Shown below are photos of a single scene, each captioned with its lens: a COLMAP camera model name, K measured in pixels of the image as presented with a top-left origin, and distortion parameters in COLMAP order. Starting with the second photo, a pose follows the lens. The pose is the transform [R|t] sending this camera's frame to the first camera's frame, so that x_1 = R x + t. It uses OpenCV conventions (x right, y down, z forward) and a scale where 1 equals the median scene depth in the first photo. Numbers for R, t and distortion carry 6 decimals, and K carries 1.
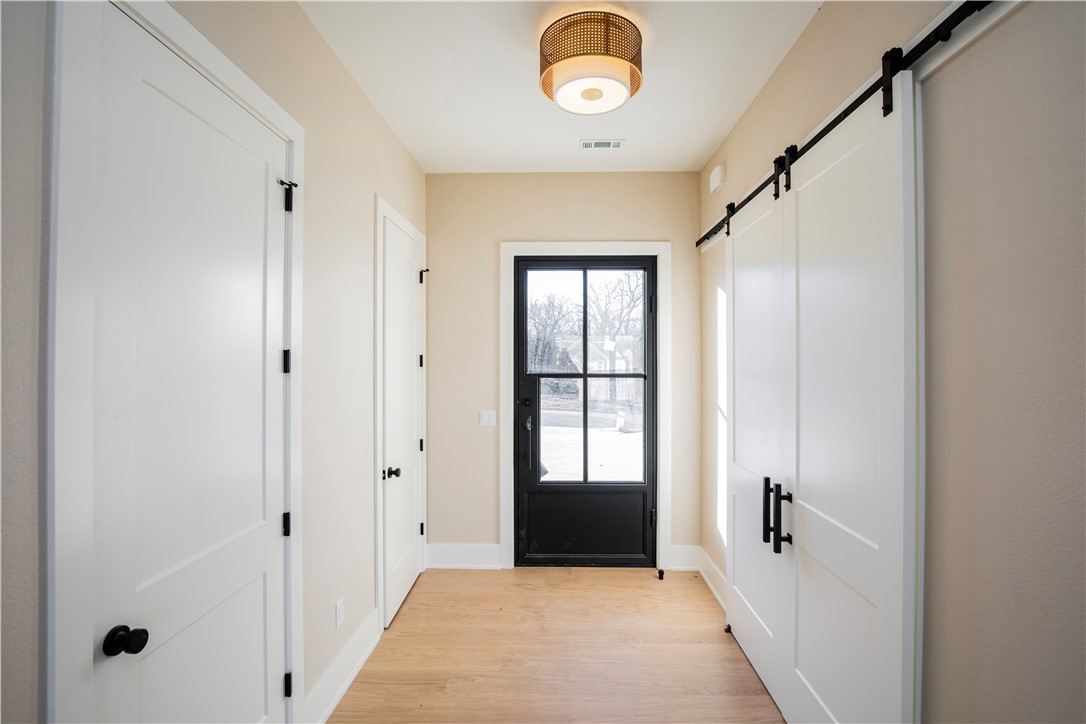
lens RADIAL K [[517.2, 0, 548.4], [0, 517.2, 369.3], [0, 0, 1]] dist [-0.033739, 0.000801]
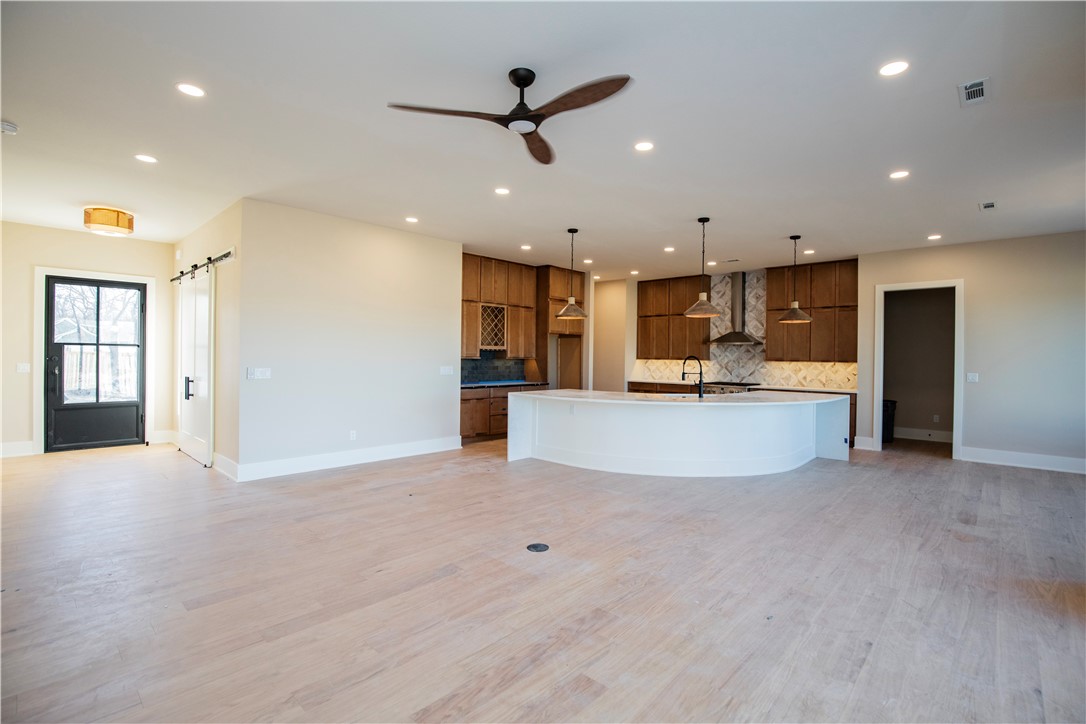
lens RADIAL K [[501.1, 0, 552.7], [0, 501.1, 358.6], [0, 0, 1]] dist [-0.032836, 0.004783]
pose [[0.654688, 0.006211, 0.755874, -0.185369], [-0.001171, 0.999973, -0.007203, 0.074284], [-0.755898, 0.003831, 0.654678, -1.382627]]
